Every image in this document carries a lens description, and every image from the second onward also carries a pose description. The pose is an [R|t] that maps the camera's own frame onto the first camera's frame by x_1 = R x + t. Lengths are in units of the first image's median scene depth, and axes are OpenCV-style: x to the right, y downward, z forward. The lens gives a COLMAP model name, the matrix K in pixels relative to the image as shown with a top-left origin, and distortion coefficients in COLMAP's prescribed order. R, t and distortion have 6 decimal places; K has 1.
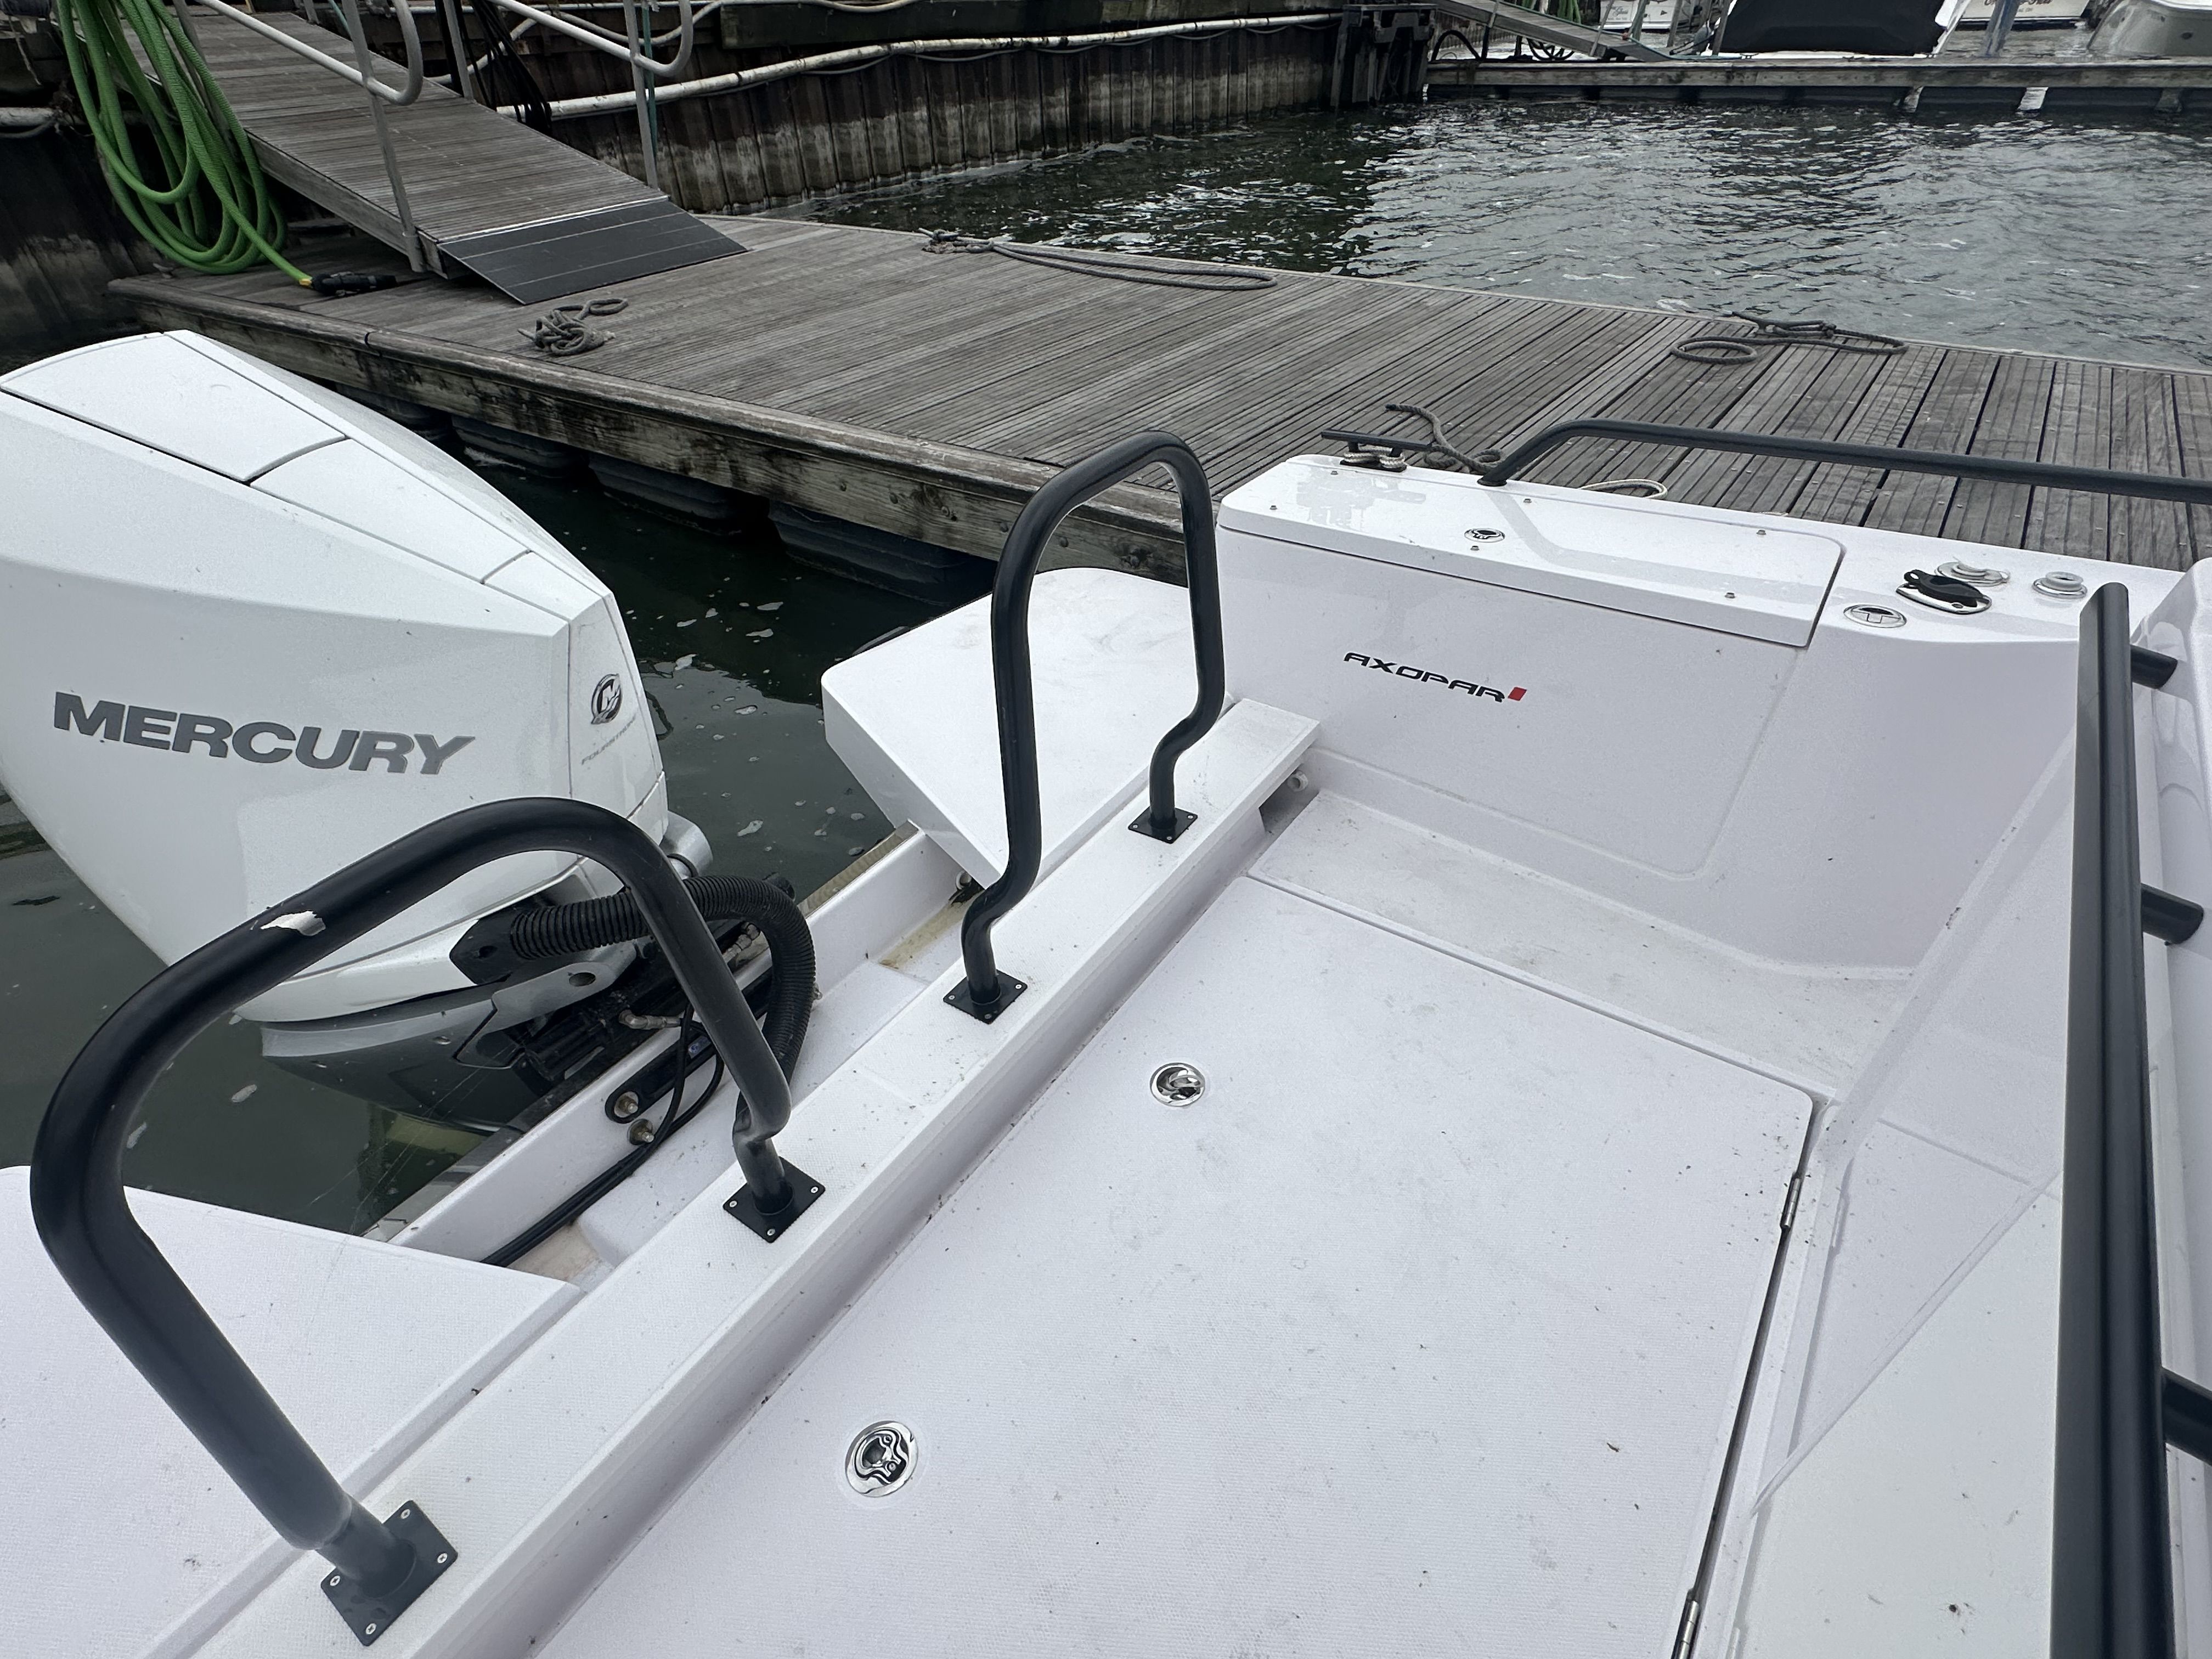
lens RADIAL K [[1095.5, 0, 1098.5], [0, 1095.5, 837.3], [0, 0, 1]] dist [-0.011463, 0.002819]
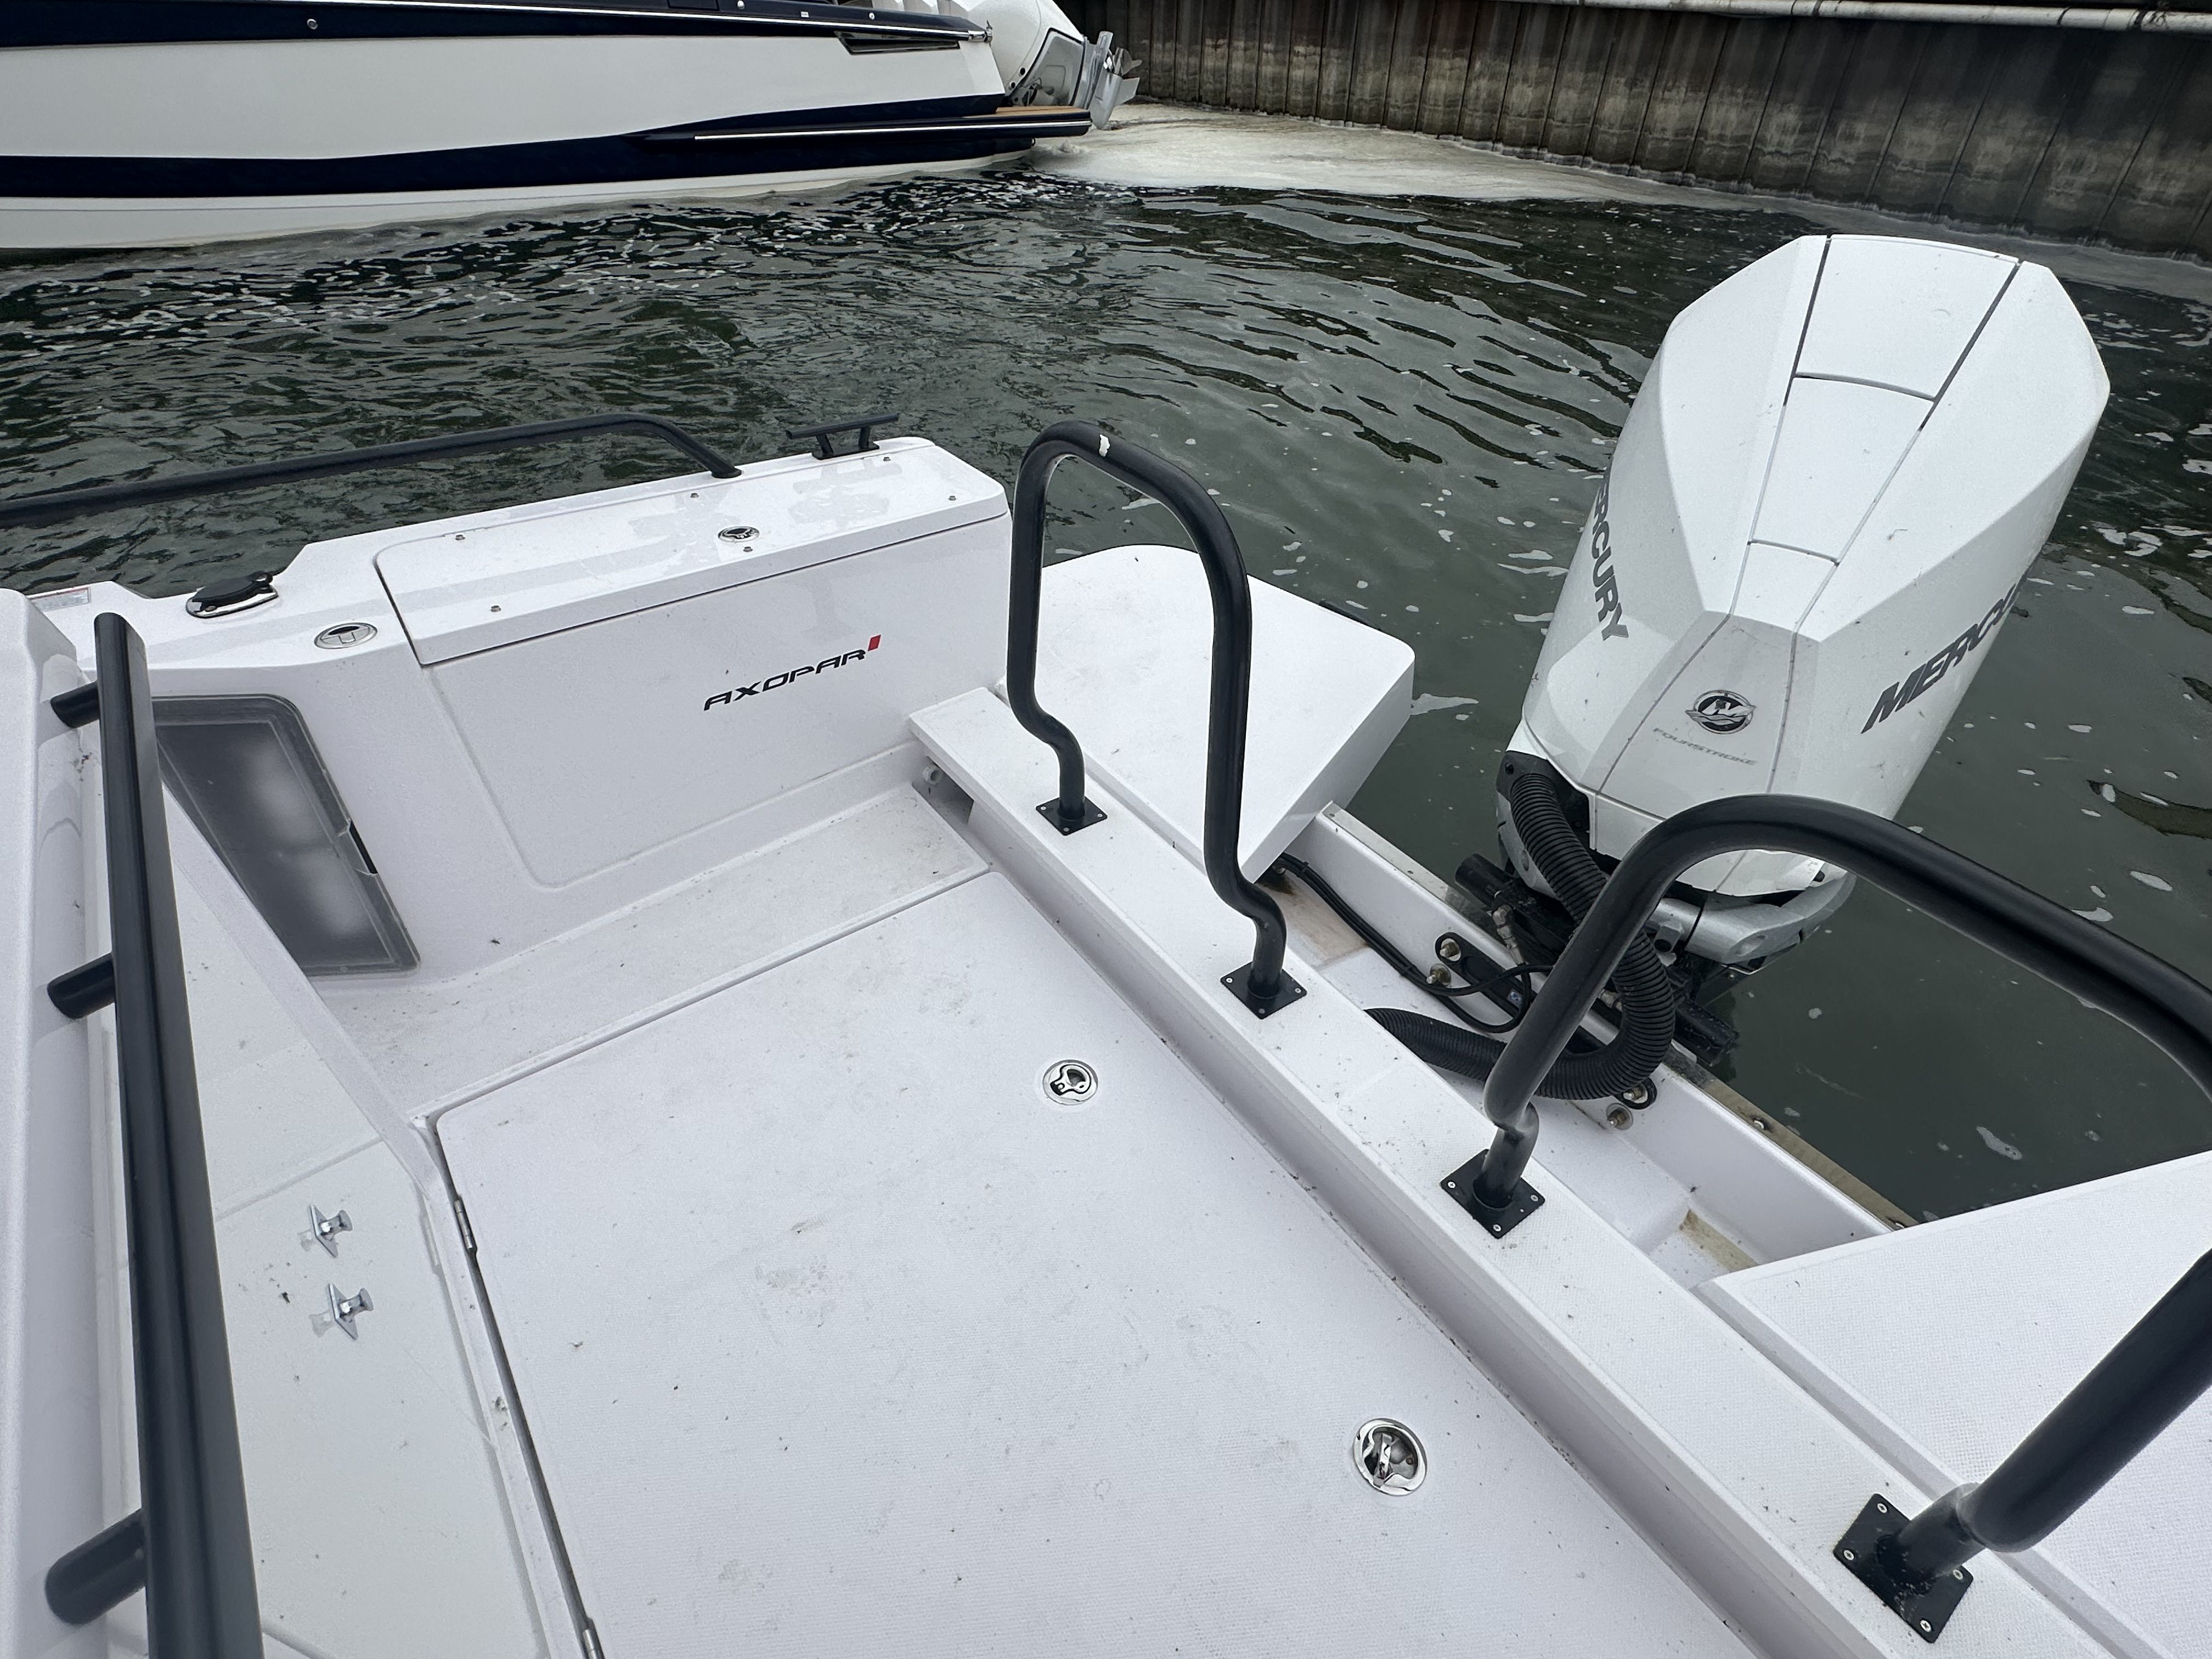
lens RADIAL K [[1095.5, 0, 1105.7], [0, 1095.5, 833.1], [0, 0, 1]] dist [-0.011463, 0.002819]
pose [[-0.329945, 0.634154, -0.699274, 0.389669], [-0.584392, 0.444536, 0.678877, -0.360998], [0.741365, 0.632642, 0.223922, 0.419006]]
